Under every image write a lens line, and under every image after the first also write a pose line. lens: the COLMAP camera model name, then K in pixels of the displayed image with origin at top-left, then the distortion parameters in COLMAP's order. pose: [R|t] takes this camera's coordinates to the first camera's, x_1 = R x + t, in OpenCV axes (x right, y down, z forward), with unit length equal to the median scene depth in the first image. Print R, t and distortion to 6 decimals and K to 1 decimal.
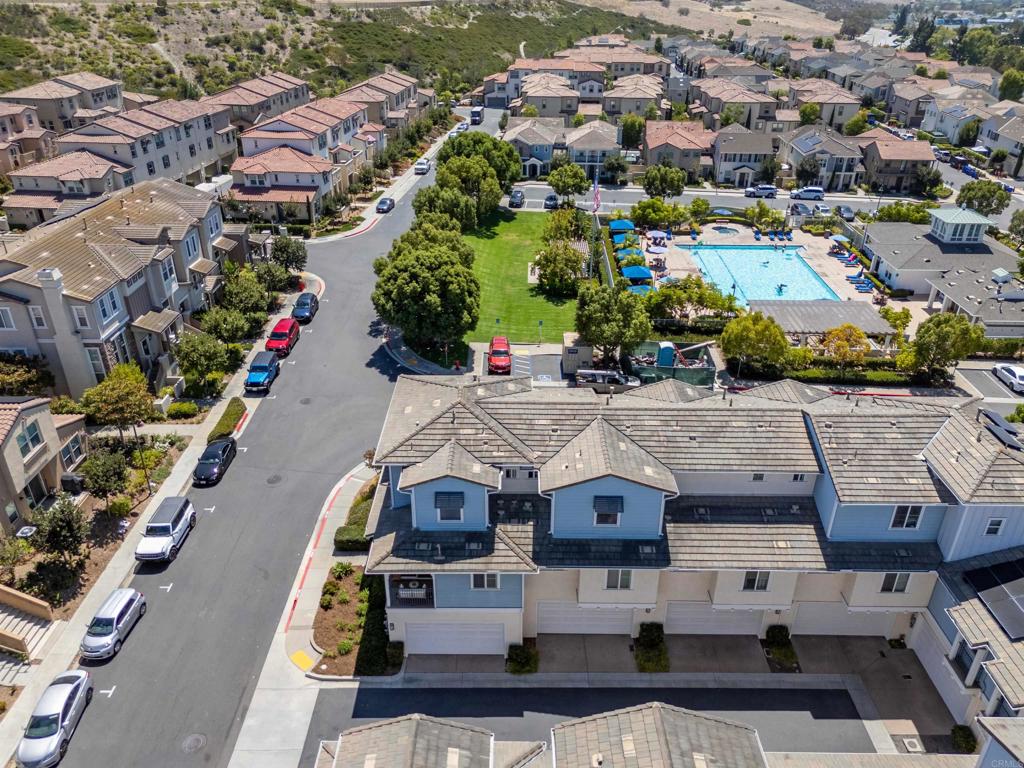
lens RADIAL K [[753.6, 0, 515.6], [0, 753.6, 383.6], [0, 0, 1]] dist [0.067739, -0.066729]
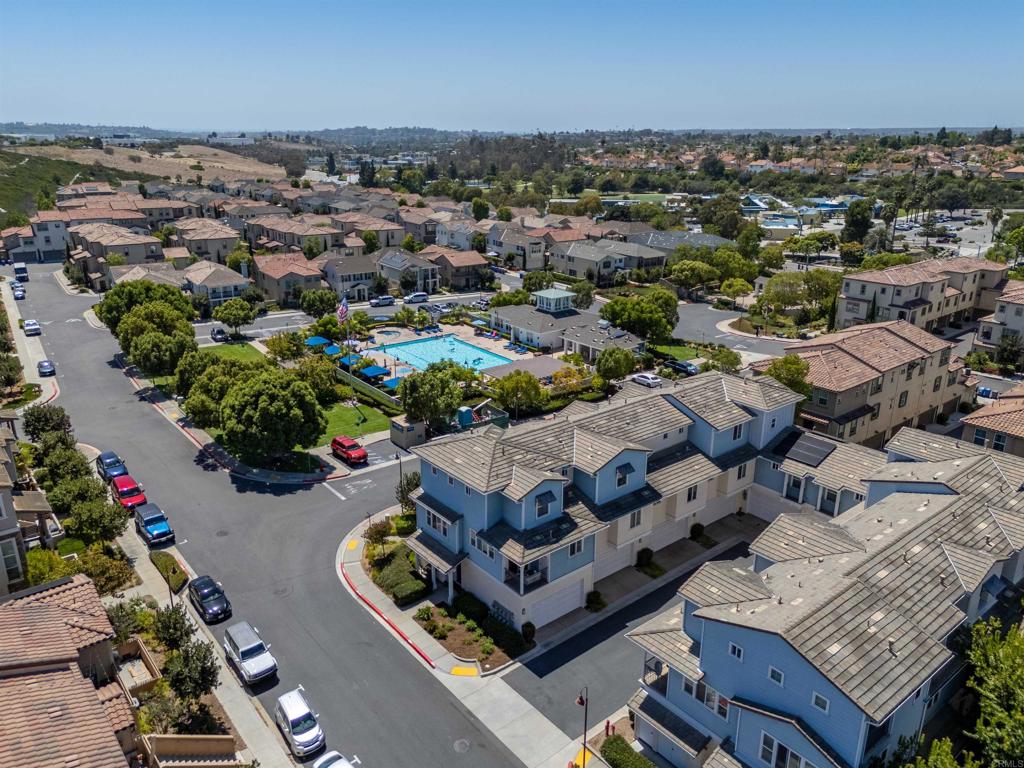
lens RADIAL K [[753.6, 0, 515.6], [0, 753.6, 383.6], [0, 0, 1]] dist [0.067739, -0.066729]
pose [[0.770482, -0.204305, 0.603835, -0.869955], [0.299010, 0.952407, -0.059288, 0.015864], [-0.562984, 0.226233, 0.794901, -0.127672]]
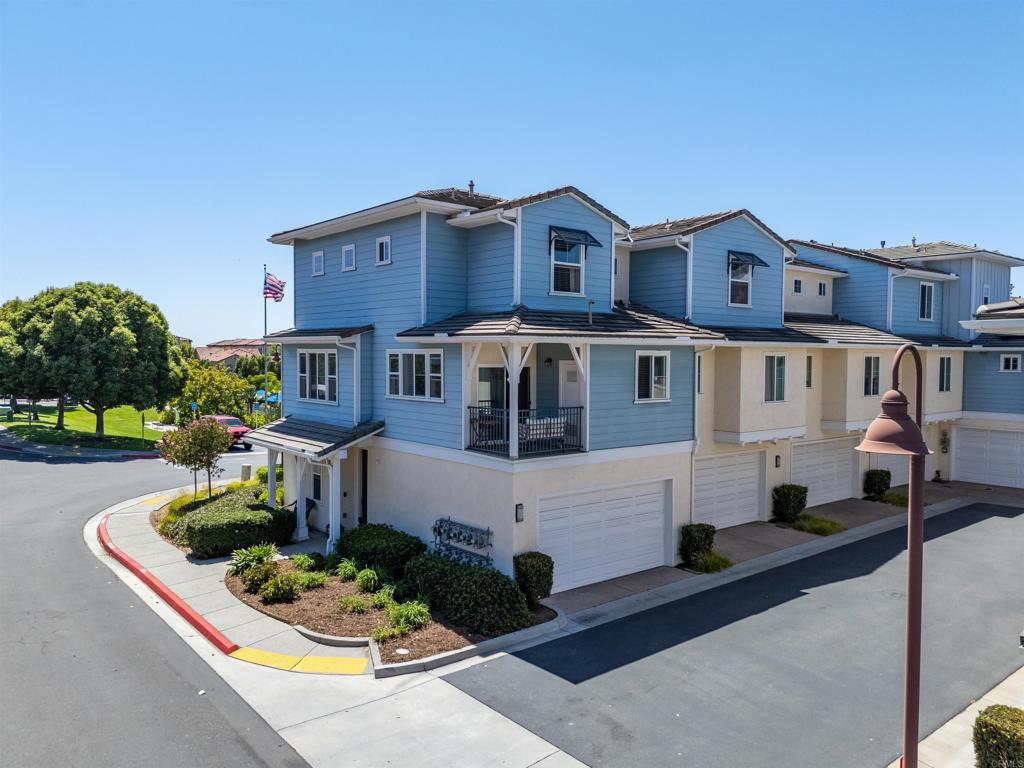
lens RADIAL K [[753.6, 0, 515.6], [0, 753.6, 383.6], [0, 0, 1]] dist [0.067739, -0.066729]
pose [[0.767294, -0.025807, 0.640776, -0.447755], [0.300232, 0.897381, -0.323370, 0.388436], [-0.566675, 0.440501, 0.696303, 0.631260]]
